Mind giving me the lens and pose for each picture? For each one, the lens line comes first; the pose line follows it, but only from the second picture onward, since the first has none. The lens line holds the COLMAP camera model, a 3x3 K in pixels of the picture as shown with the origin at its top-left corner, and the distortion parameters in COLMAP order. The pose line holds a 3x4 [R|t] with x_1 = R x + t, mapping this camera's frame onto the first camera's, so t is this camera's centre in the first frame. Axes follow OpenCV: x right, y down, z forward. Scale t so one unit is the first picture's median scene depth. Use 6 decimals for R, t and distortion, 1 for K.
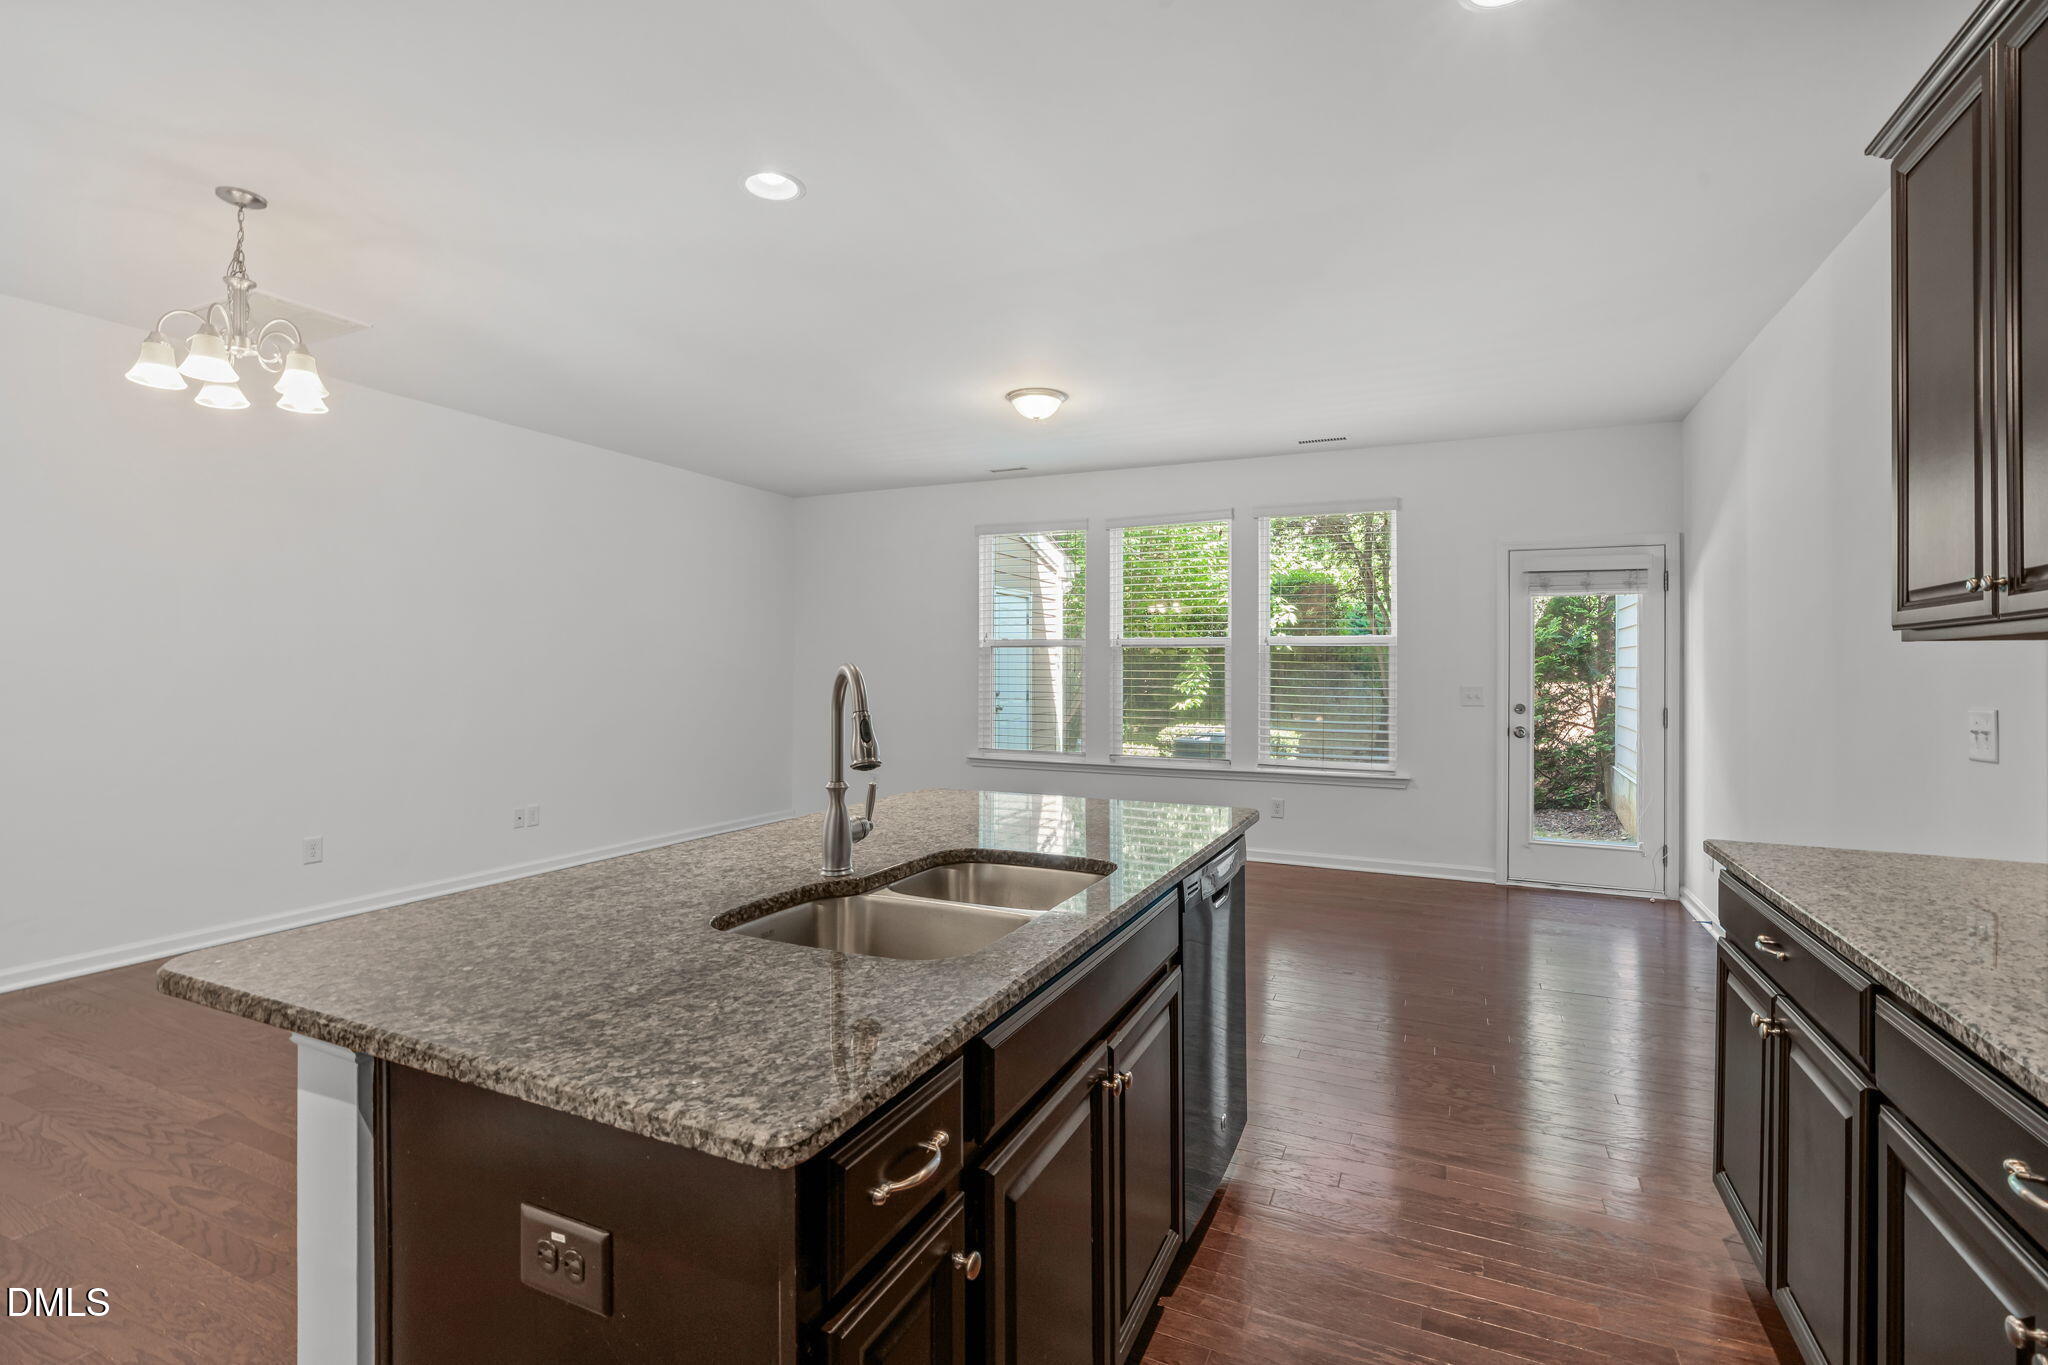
lens RADIAL K [[993.5, 0, 1025.4], [0, 993.5, 673.6], [0, 0, 1]] dist [0.070479, 0.000080]
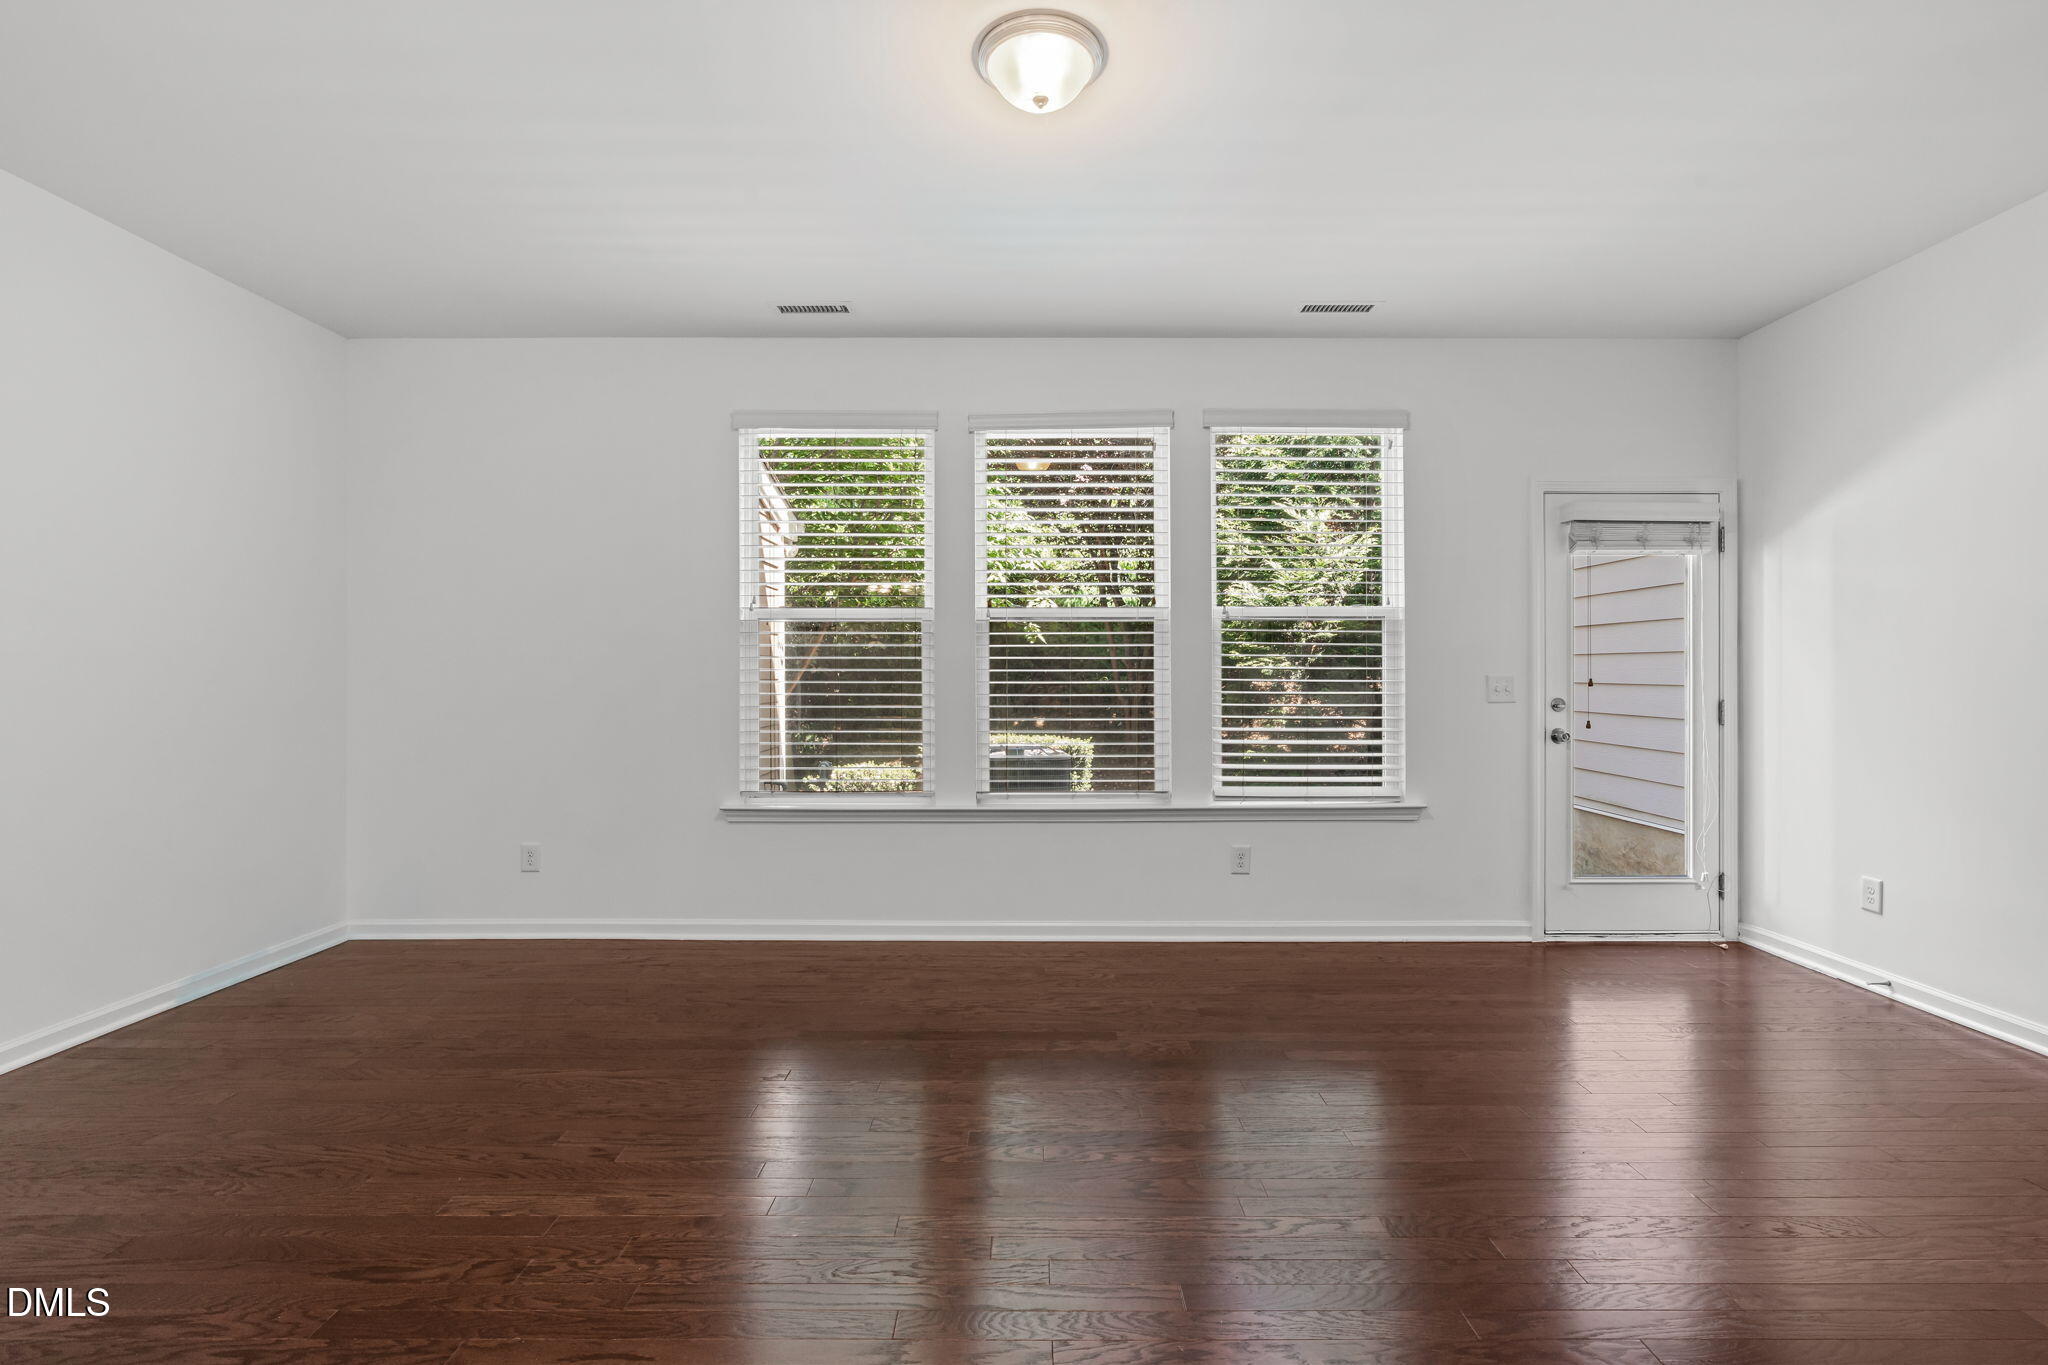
lens RADIAL K [[935.3, 0, 1029.3], [0, 935.3, 674.9], [0, 0, 1]] dist [-0.000057, 0.000055]
pose [[0.904973, -0.006427, 0.425420, -0.158760], [0.007693, 0.999970, -0.001258, 0.010381], [-0.425399, 0.004411, 0.904995, 0.538053]]
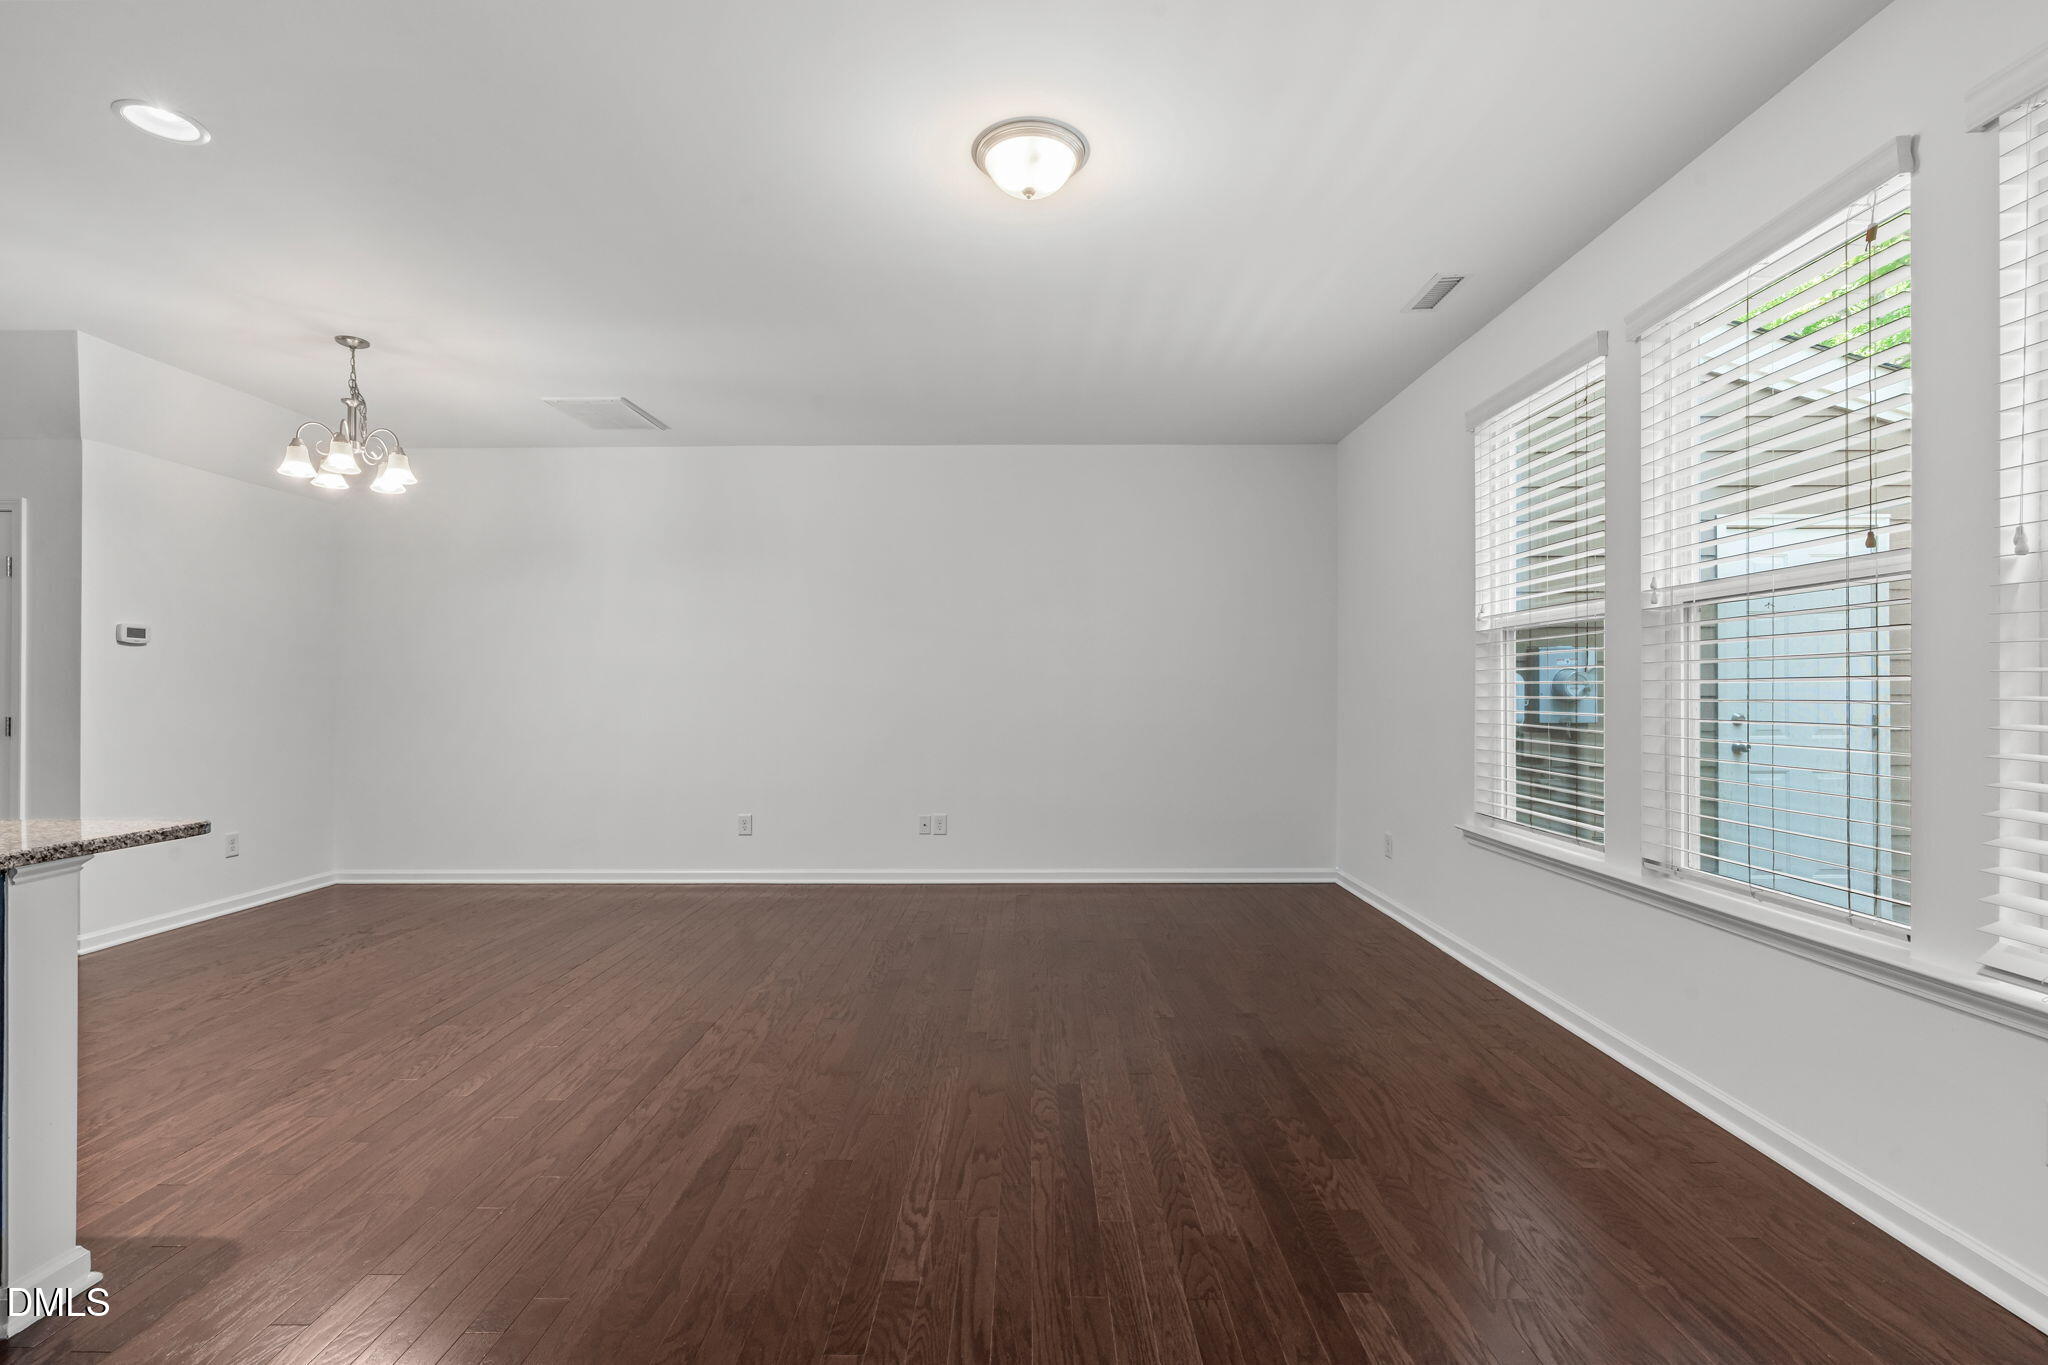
lens RADIAL K [[929.5, 0, 1017.5], [0, 929.5, 689.4], [0, 0, 1]] dist [-0.000094, 0.000182]
pose [[0.415478, -0.007505, -0.909572, 0.395955], [0.000492, 0.999968, -0.008026, 0.013249], [0.909603, 0.002887, 0.415468, 0.691995]]
